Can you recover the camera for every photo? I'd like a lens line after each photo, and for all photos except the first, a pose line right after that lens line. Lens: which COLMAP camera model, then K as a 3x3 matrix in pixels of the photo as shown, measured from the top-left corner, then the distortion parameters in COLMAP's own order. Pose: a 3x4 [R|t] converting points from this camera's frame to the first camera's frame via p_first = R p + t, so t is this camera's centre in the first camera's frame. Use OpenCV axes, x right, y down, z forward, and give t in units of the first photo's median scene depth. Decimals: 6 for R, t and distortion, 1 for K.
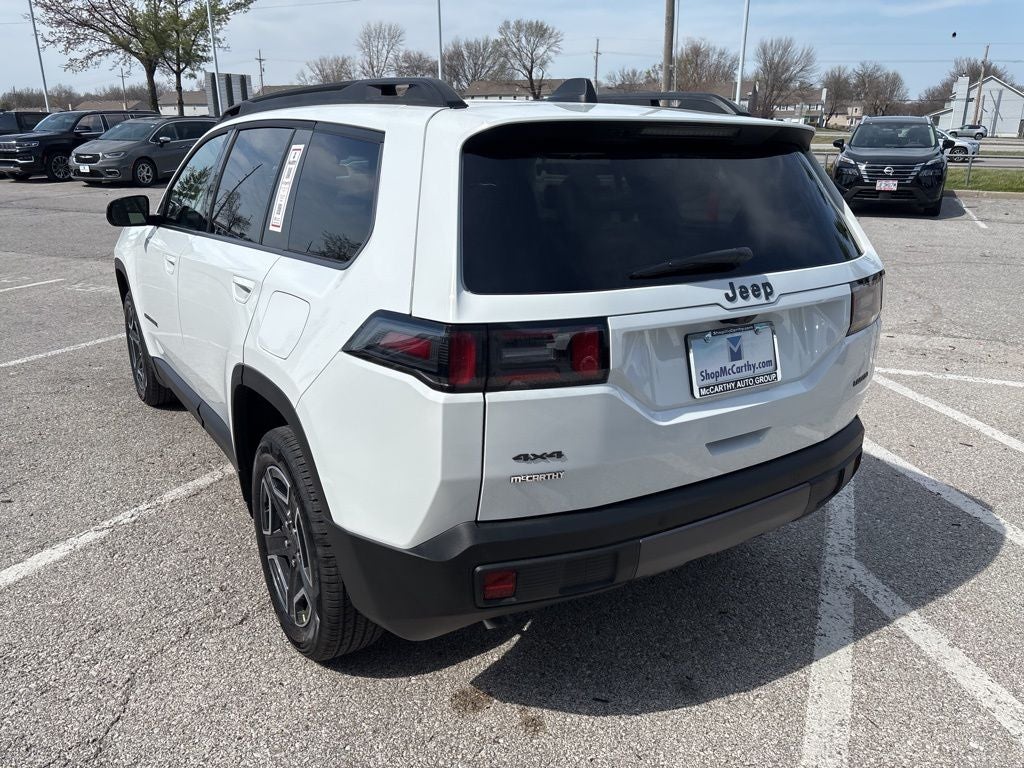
lens RADIAL K [[774.4, 0, 507.2], [0, 774.4, 383.5], [0, 0, 1]] dist [0.053735, -0.067482]
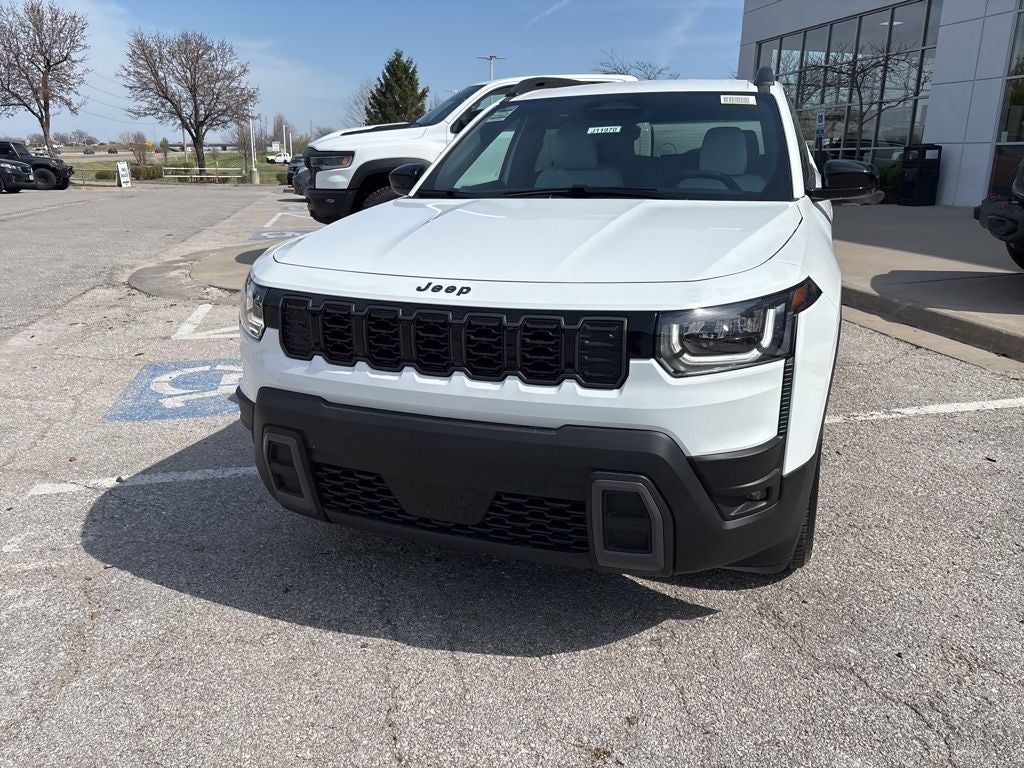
lens RADIAL K [[774.4, 0, 502.6], [0, 774.4, 379.0], [0, 0, 1]] dist [0.053735, -0.067482]
pose [[-0.587415, -0.227851, 0.776548, -1.429605], [0.247589, 0.862942, 0.440488, -0.735449], [-0.770482, 0.451015, -0.450492, 2.620630]]
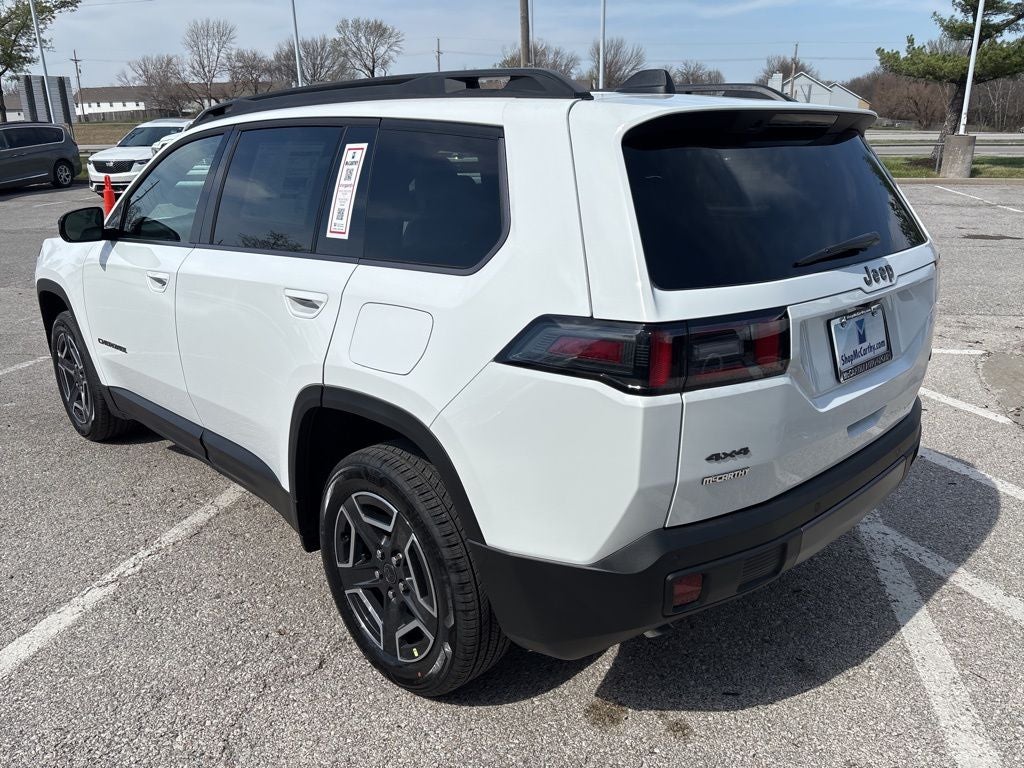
lens RADIAL K [[774.4, 0, 508.1], [0, 774.4, 380.8], [0, 0, 1]] dist [0.053735, -0.067482]
pose [[0.981692, -0.076232, 0.174552, -0.270112], [0.076664, 0.997048, 0.004277, -0.015768], [-0.174363, 0.009183, 0.984639, 0.059697]]
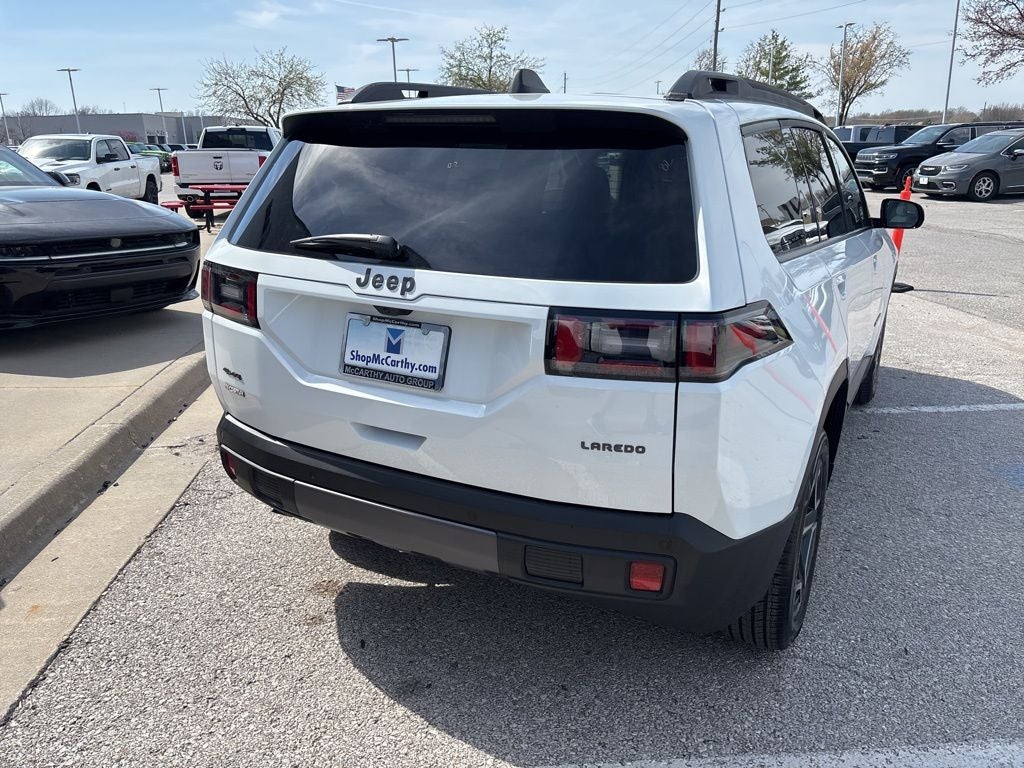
lens RADIAL K [[774.4, 0, 507.7], [0, 774.4, 385.9], [0, 0, 1]] dist [0.053735, -0.067482]
pose [[0.481423, 0.251090, -0.839753, 0.937461], [-0.263471, 0.955234, 0.134574, -0.125240], [0.835951, 0.156463, 0.526027, 0.483604]]
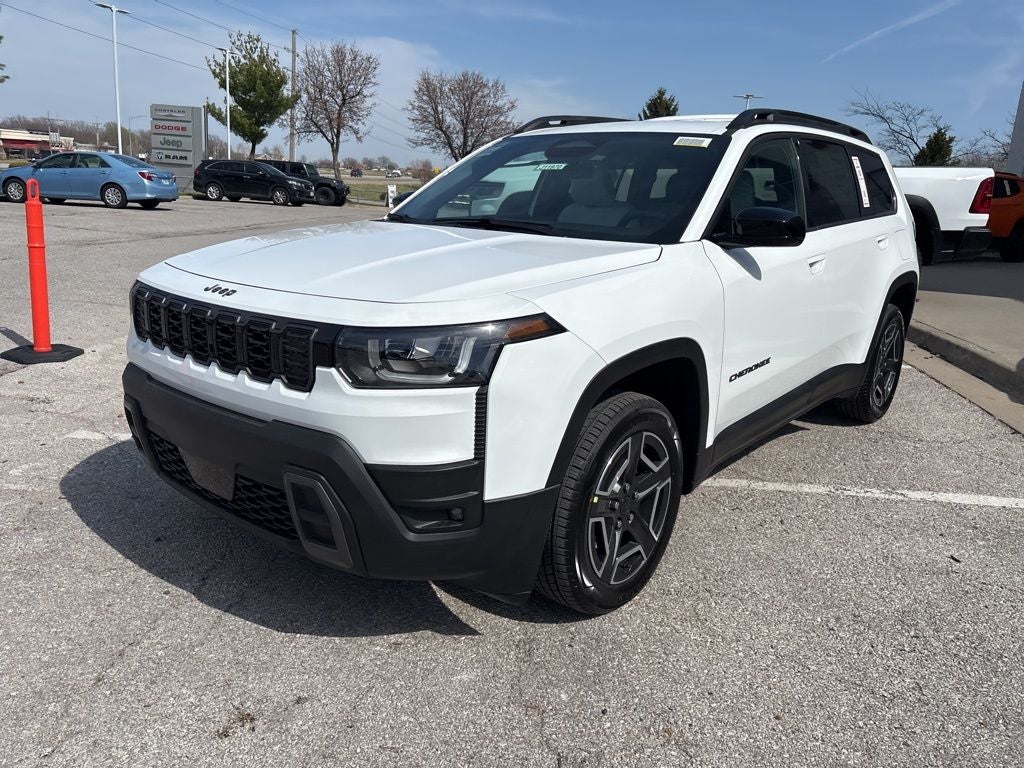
lens RADIAL K [[774.4, 0, 505.2], [0, 774.4, 374.2], [0, 0, 1]] dist [0.053735, -0.067482]
pose [[-0.294792, -0.245528, 0.923479, -1.727786], [0.249432, 0.913148, 0.322405, -0.605781], [-0.922432, 0.325388, -0.207946, 2.189326]]
